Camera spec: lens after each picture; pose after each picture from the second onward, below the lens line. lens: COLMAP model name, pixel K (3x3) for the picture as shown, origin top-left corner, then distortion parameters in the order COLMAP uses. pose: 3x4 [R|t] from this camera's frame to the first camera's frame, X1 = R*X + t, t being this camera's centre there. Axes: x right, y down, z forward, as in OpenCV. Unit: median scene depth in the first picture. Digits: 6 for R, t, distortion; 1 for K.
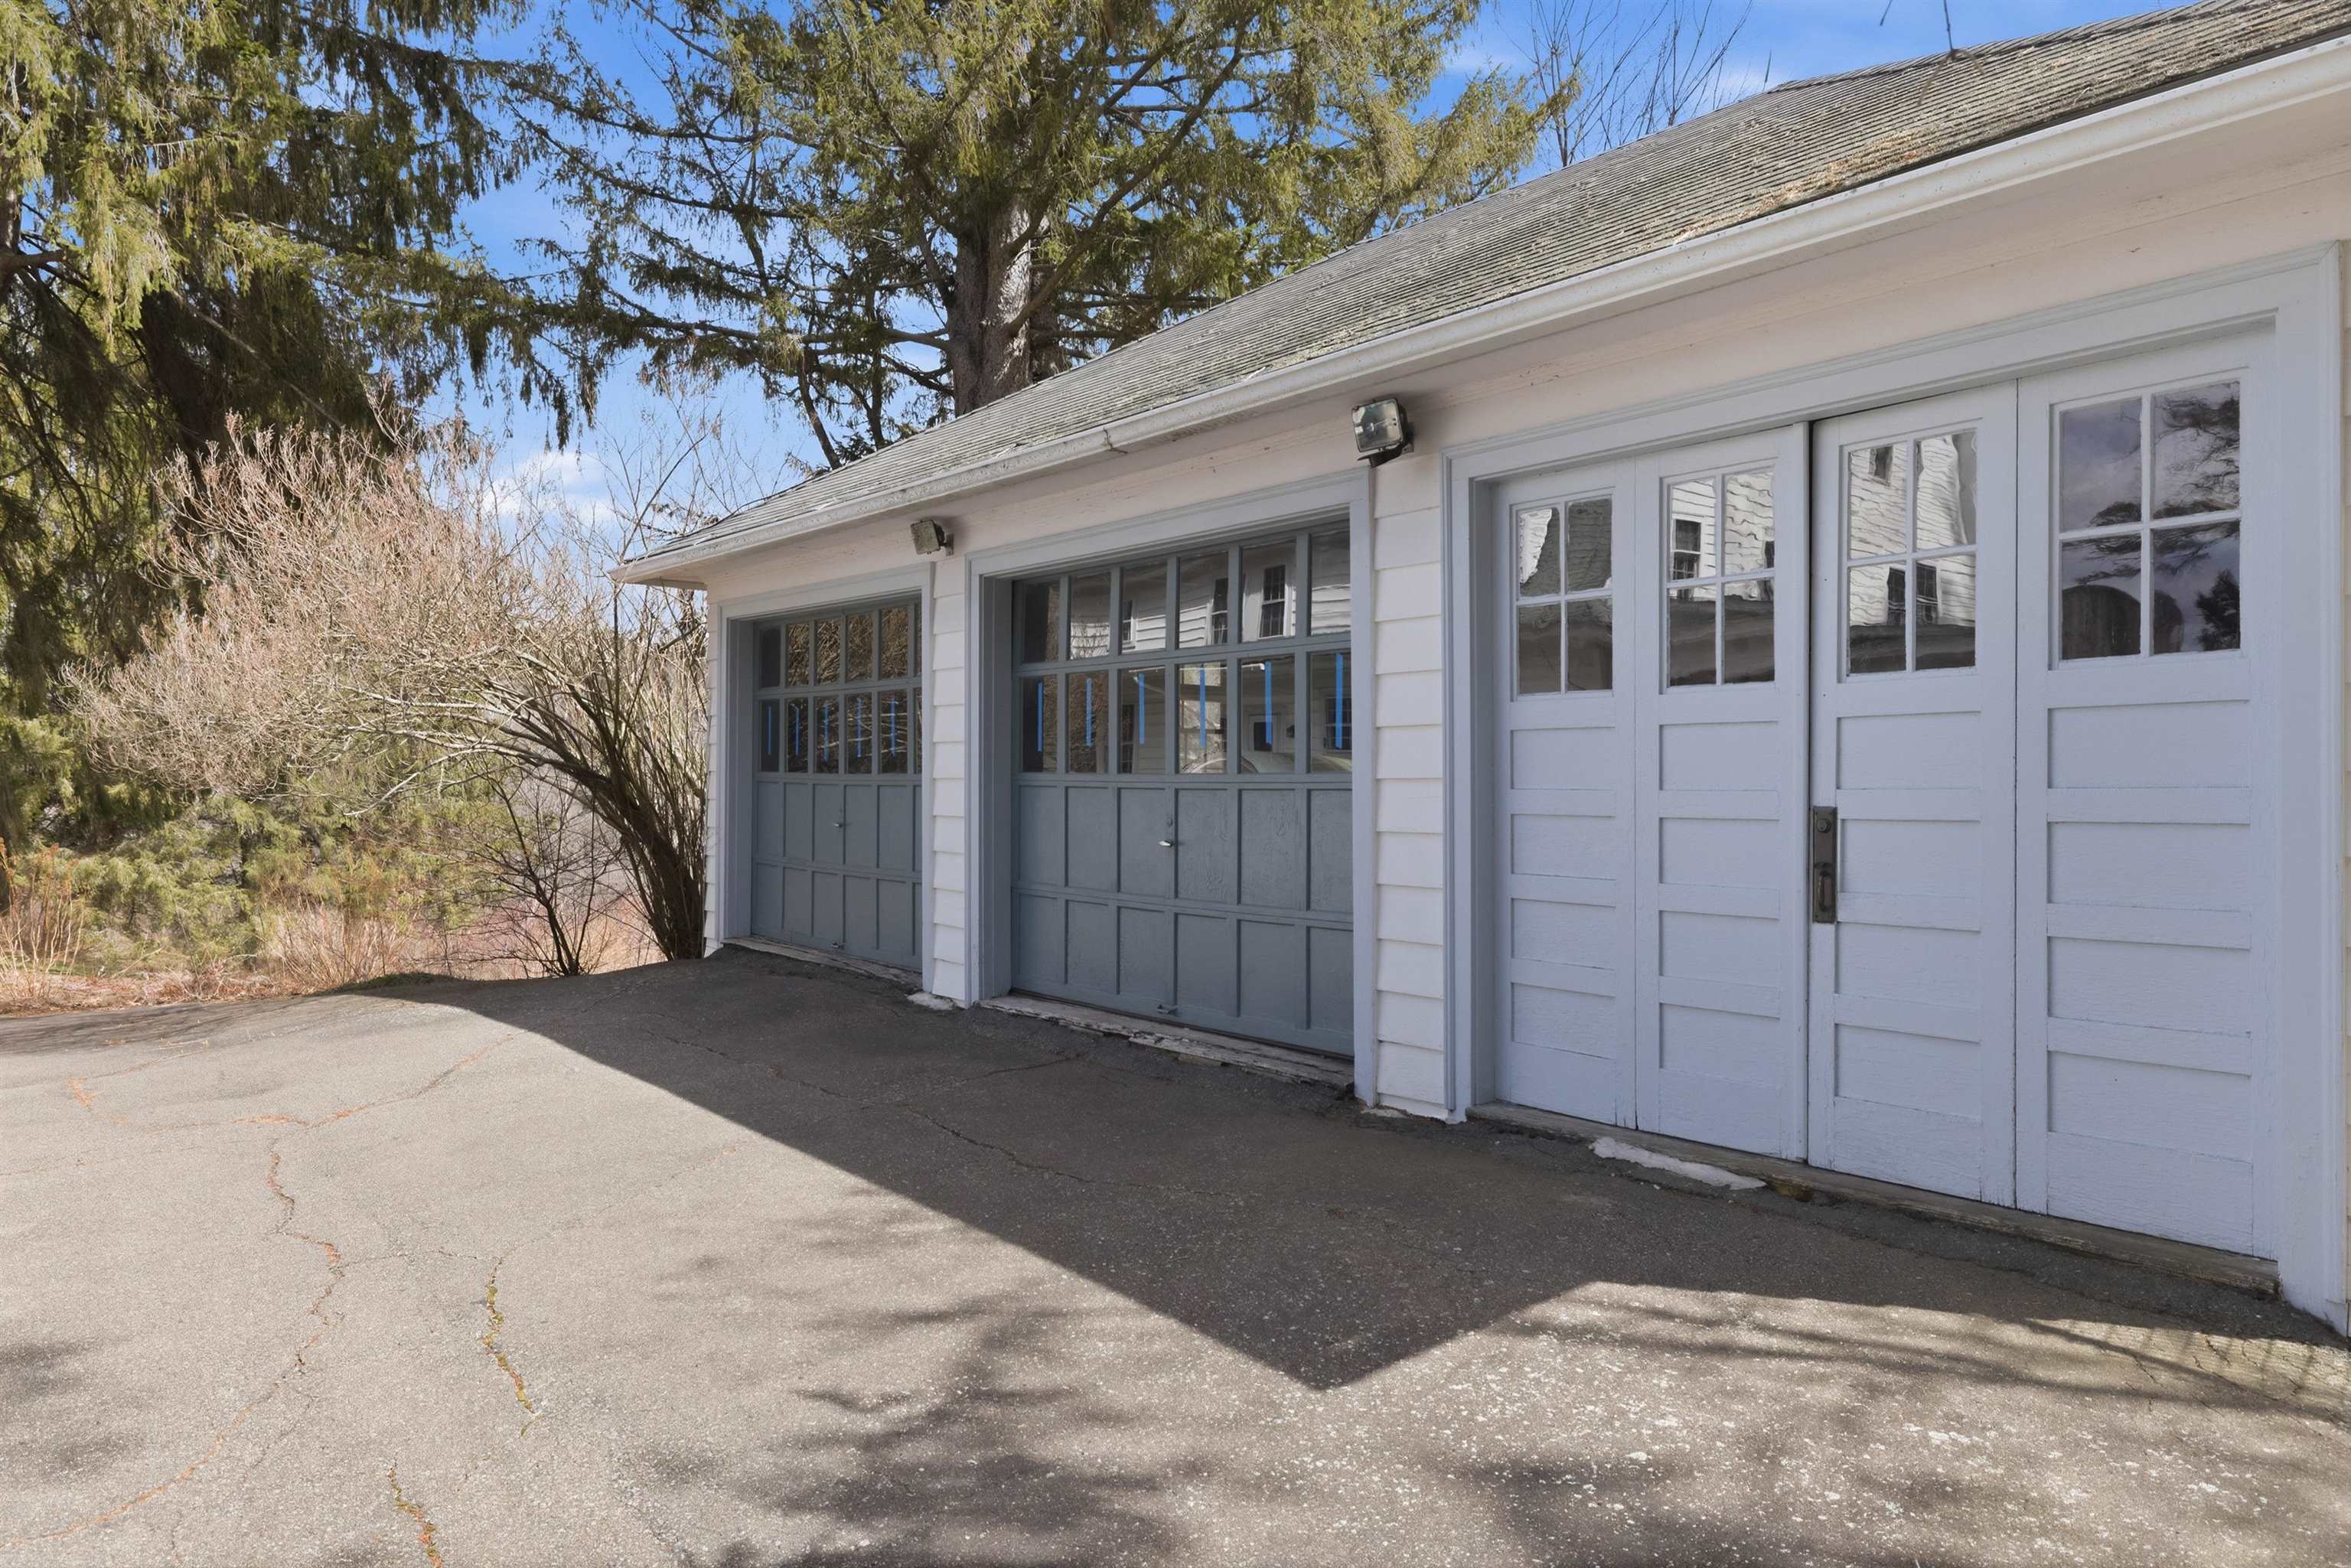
lens RADIAL K [[1479.9, 0, 1166.8], [0, 1479.9, 784.1], [0, 0, 1]] dist [0.003719, 0.000188]
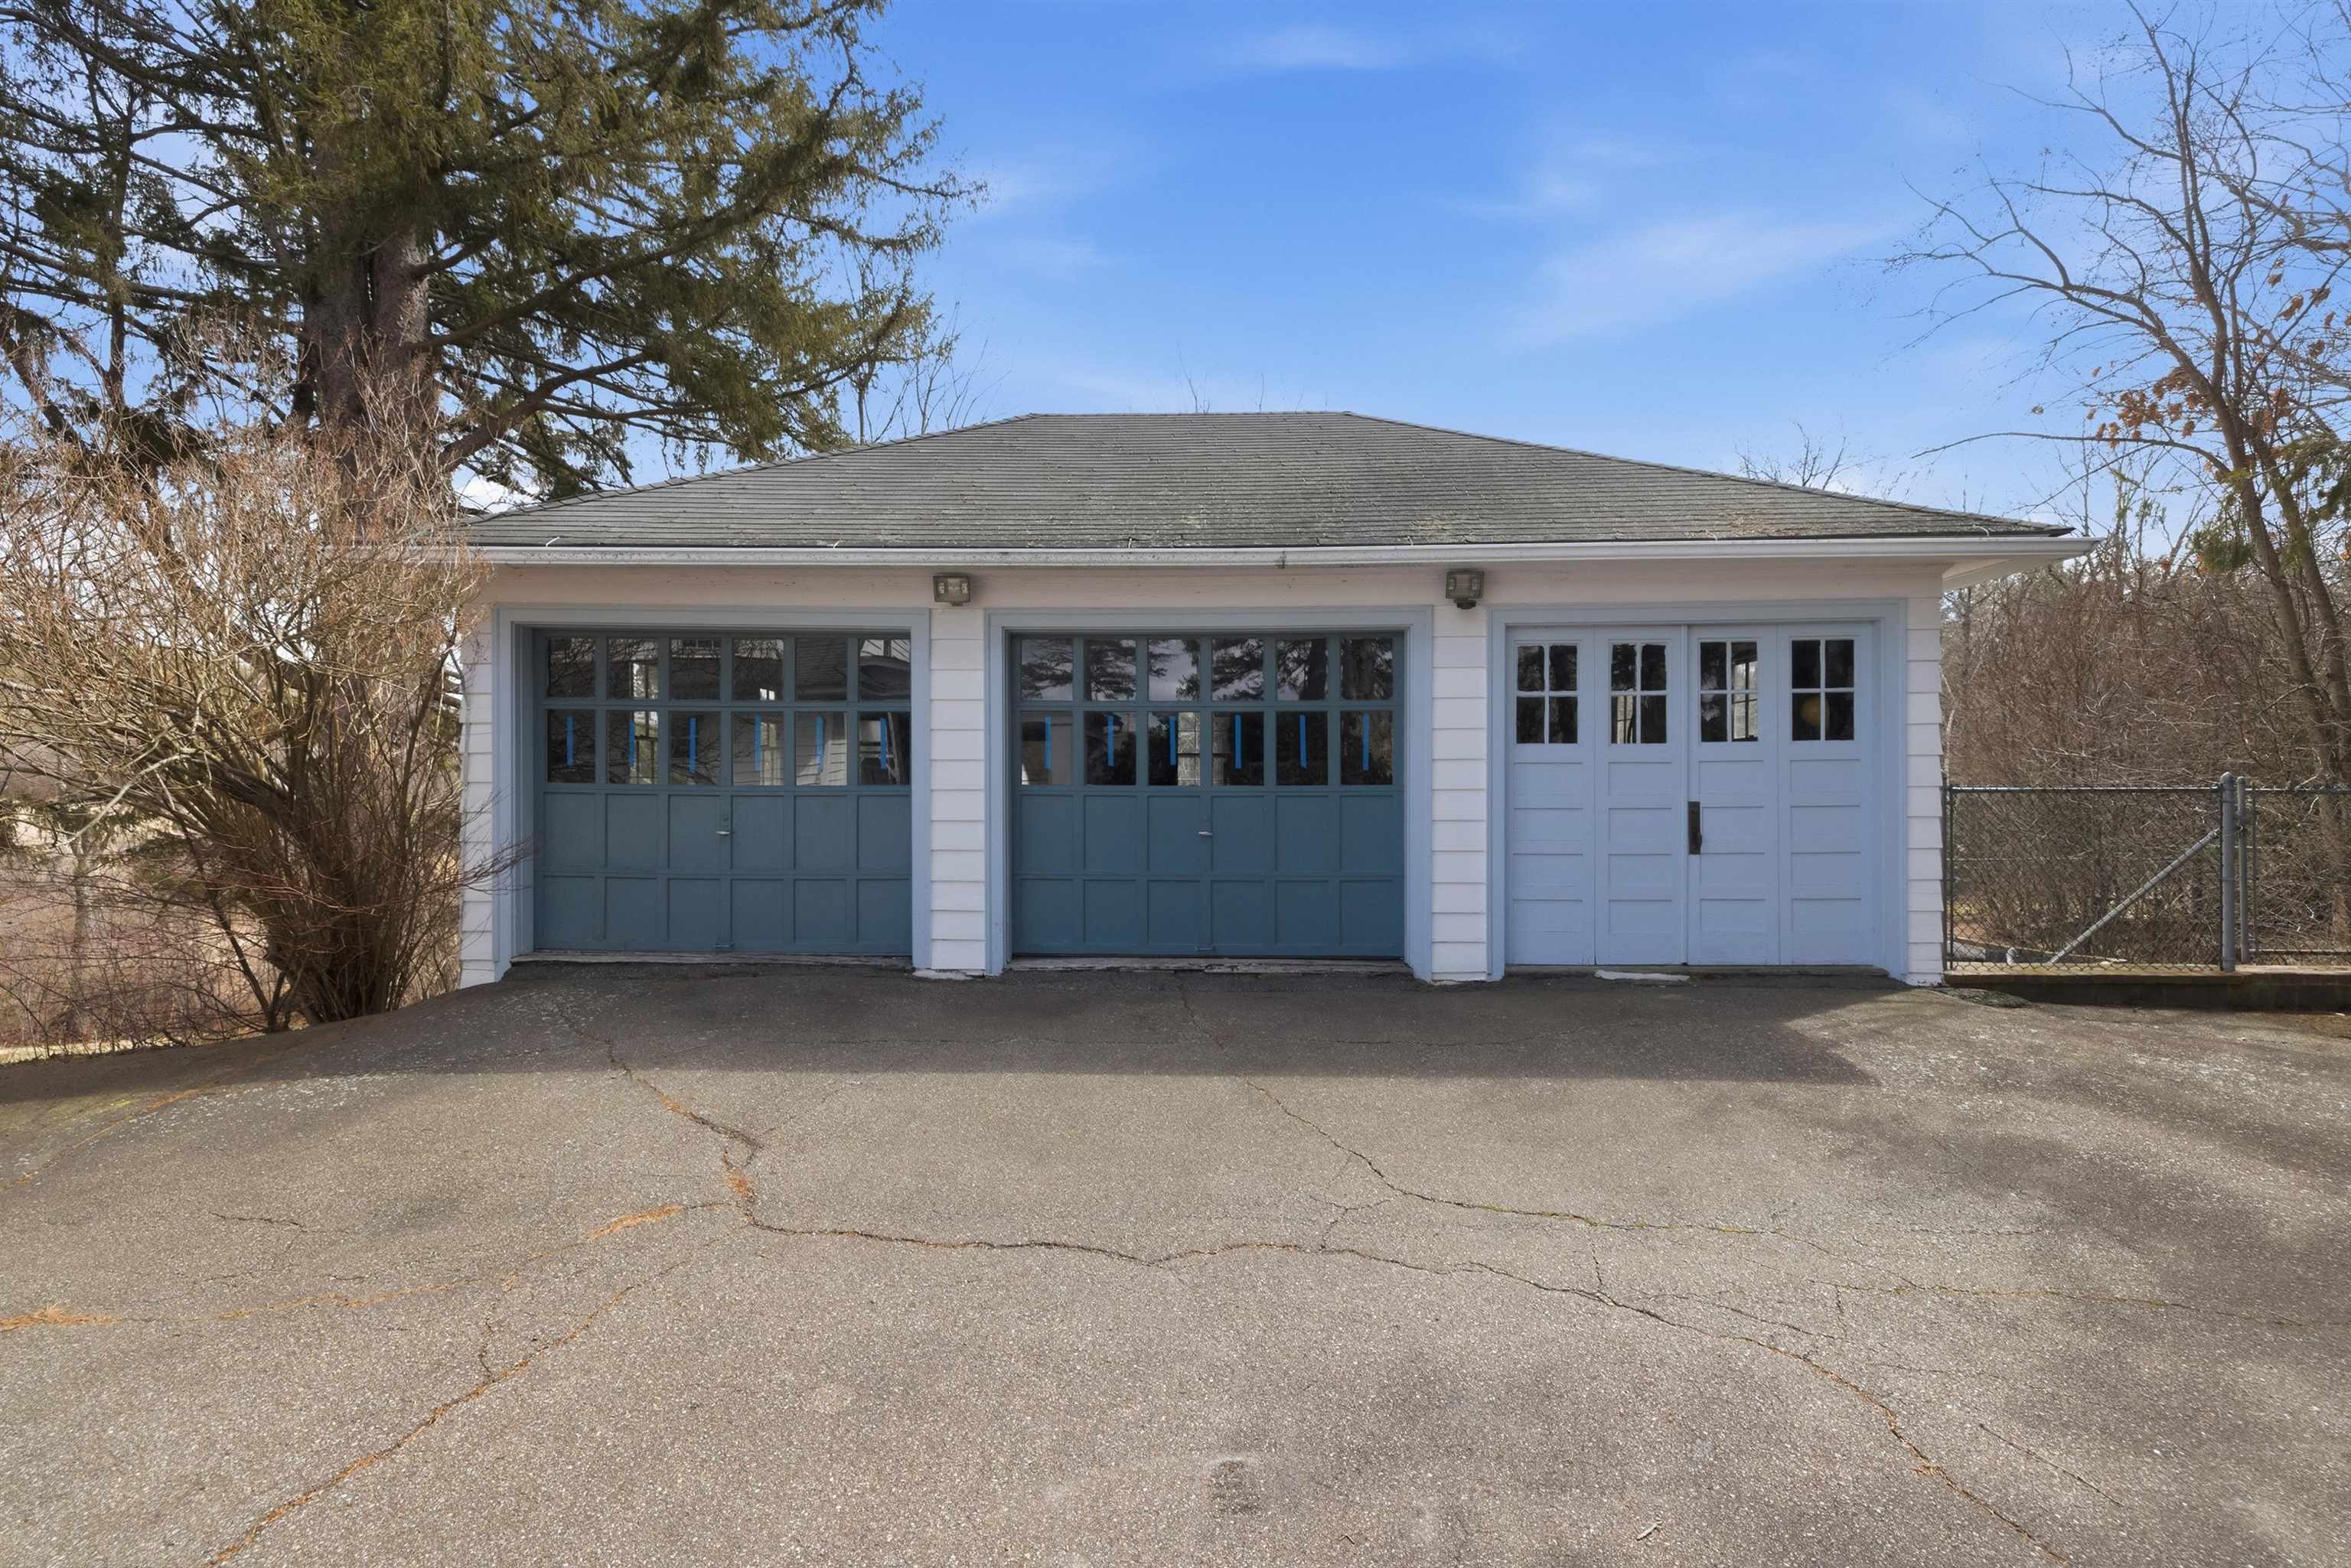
lens RADIAL K [[981.3, 0, 1173.4], [0, 981.3, 789.1], [0, 0, 1]] dist [0.003487, 0.000061]
pose [[0.661777, -0.003521, 0.749692, -0.955535], [0.004726, 0.999989, 0.000524, -0.006330], [-0.749685, 0.003197, 0.661787, 0.501625]]
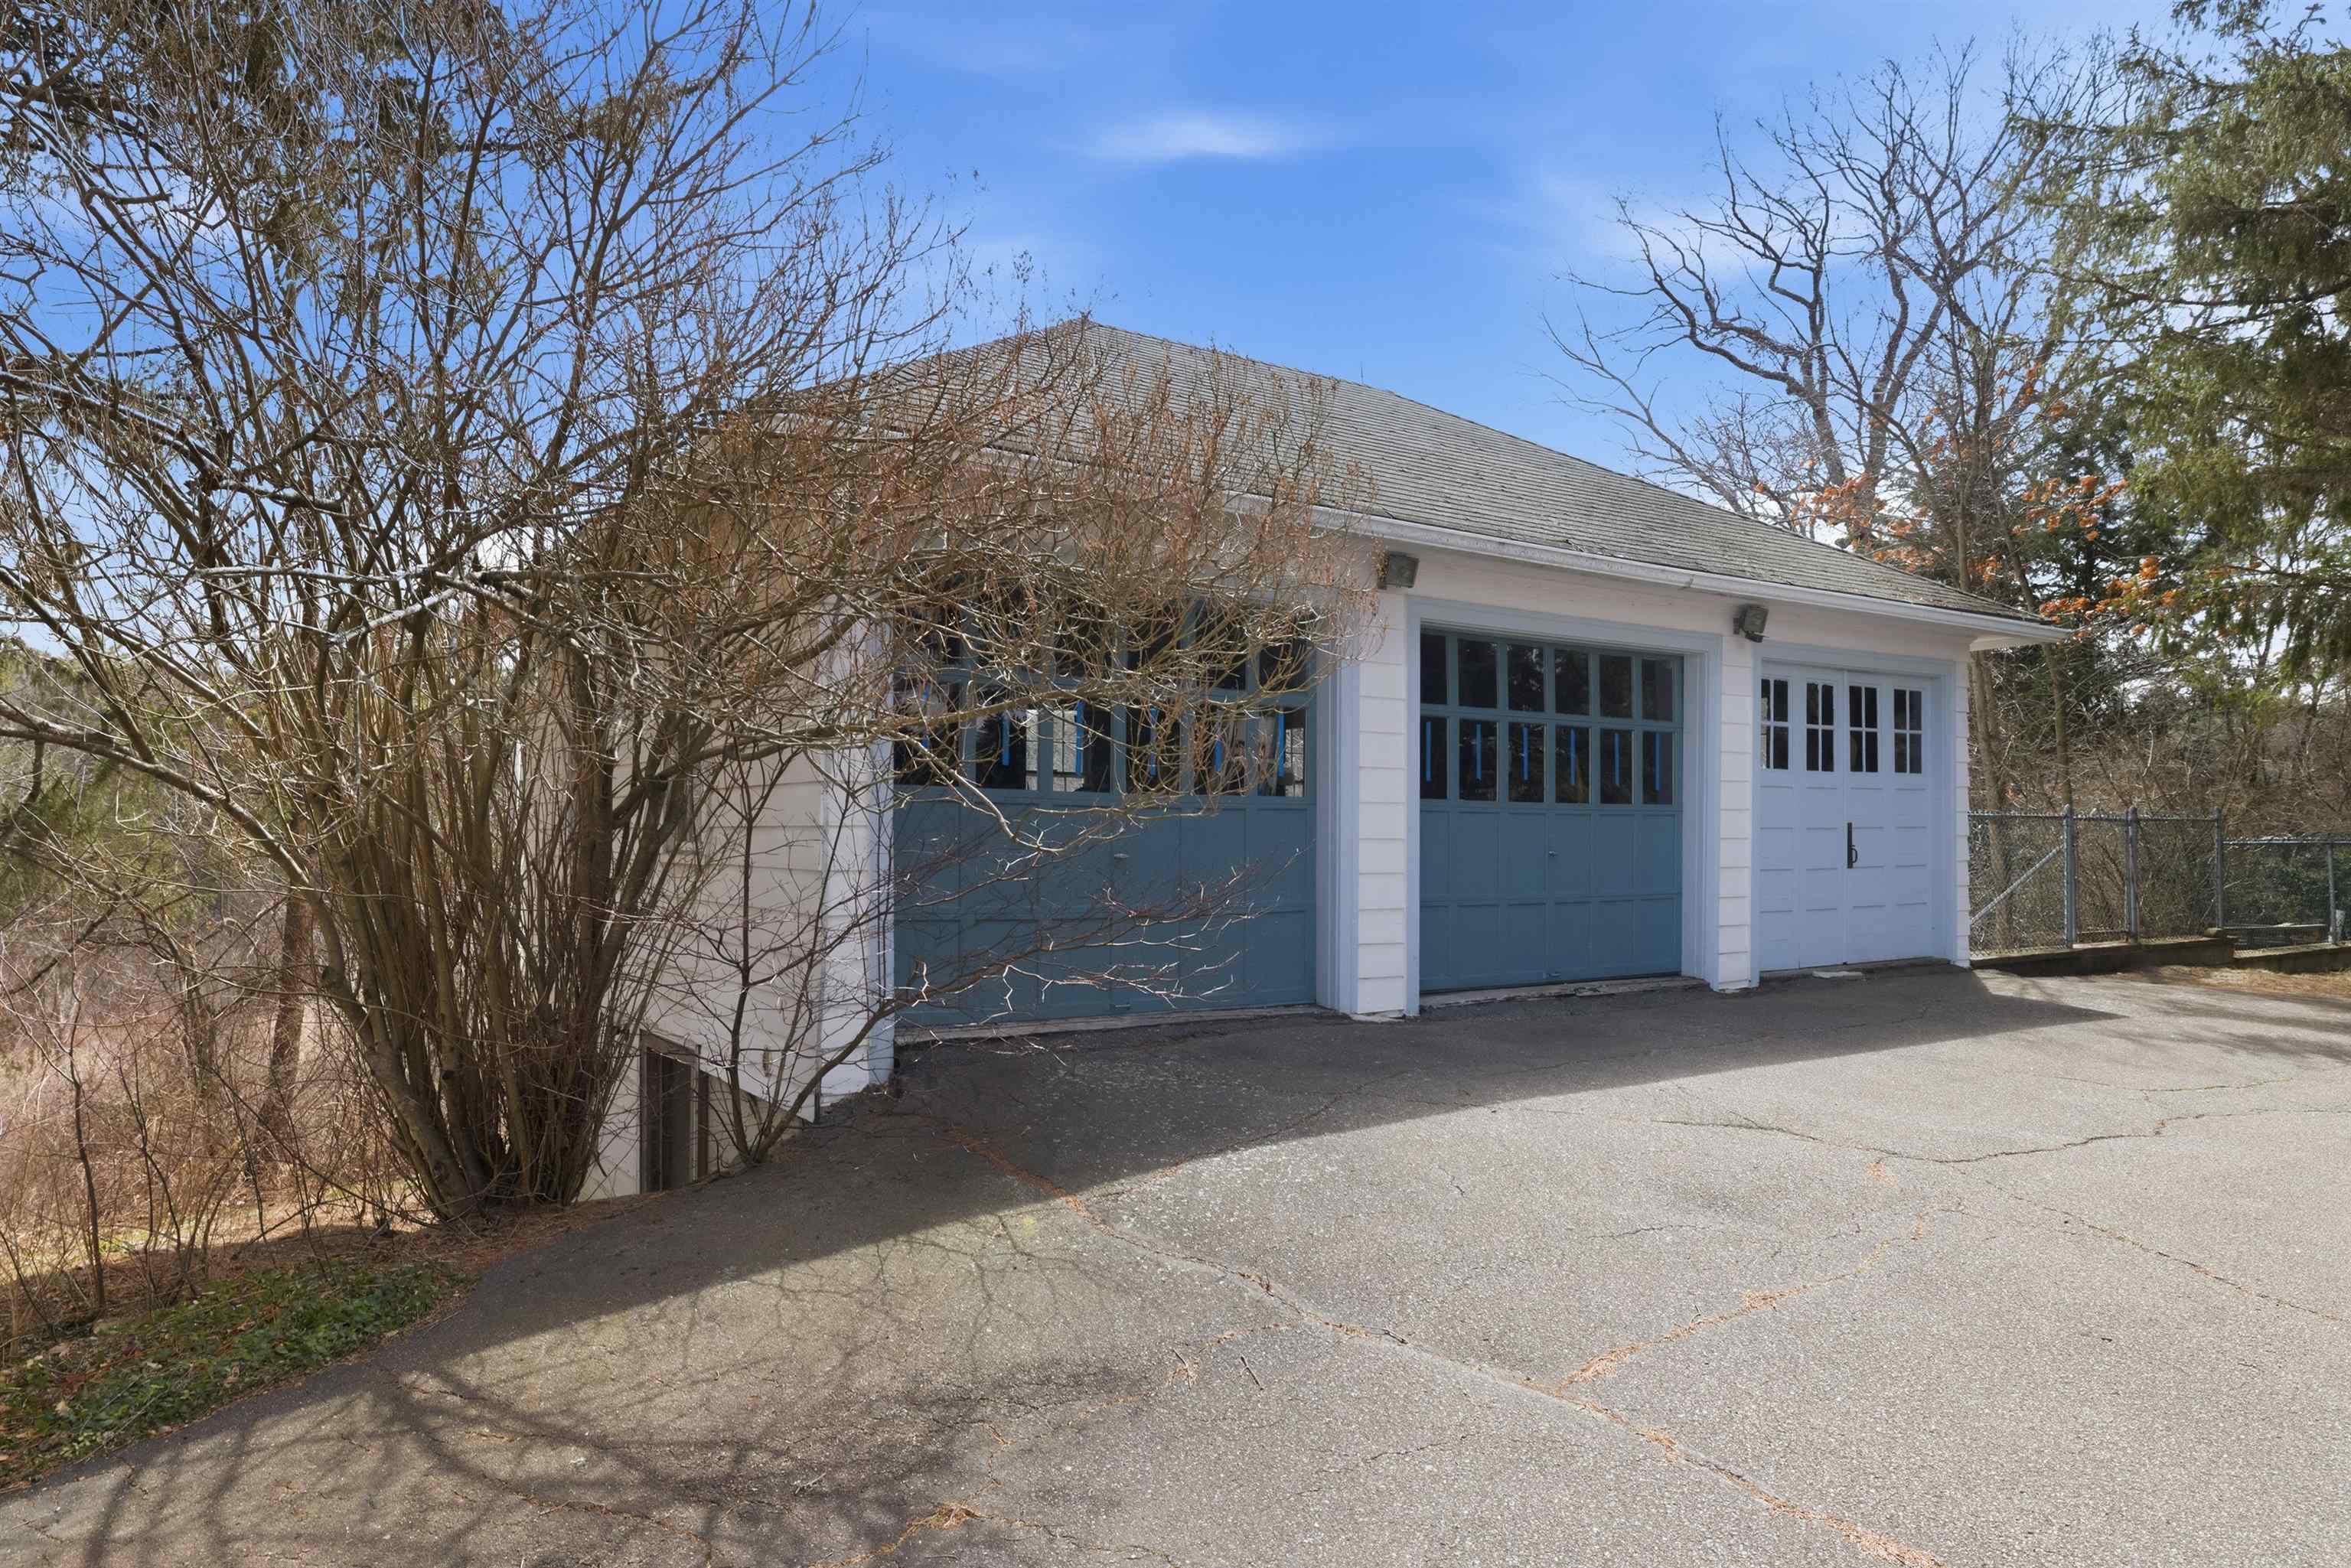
lens RADIAL K [[1479.9, 0, 1172.2], [0, 1479.9, 787.6], [0, 0, 1]] dist [0.003719, 0.000188]
pose [[0.087248, 0.022210, 0.995939, -1.809971], [-0.004528, 0.999750, -0.021899, 0.014469], [-0.996176, -0.002599, 0.087326, 1.591776]]
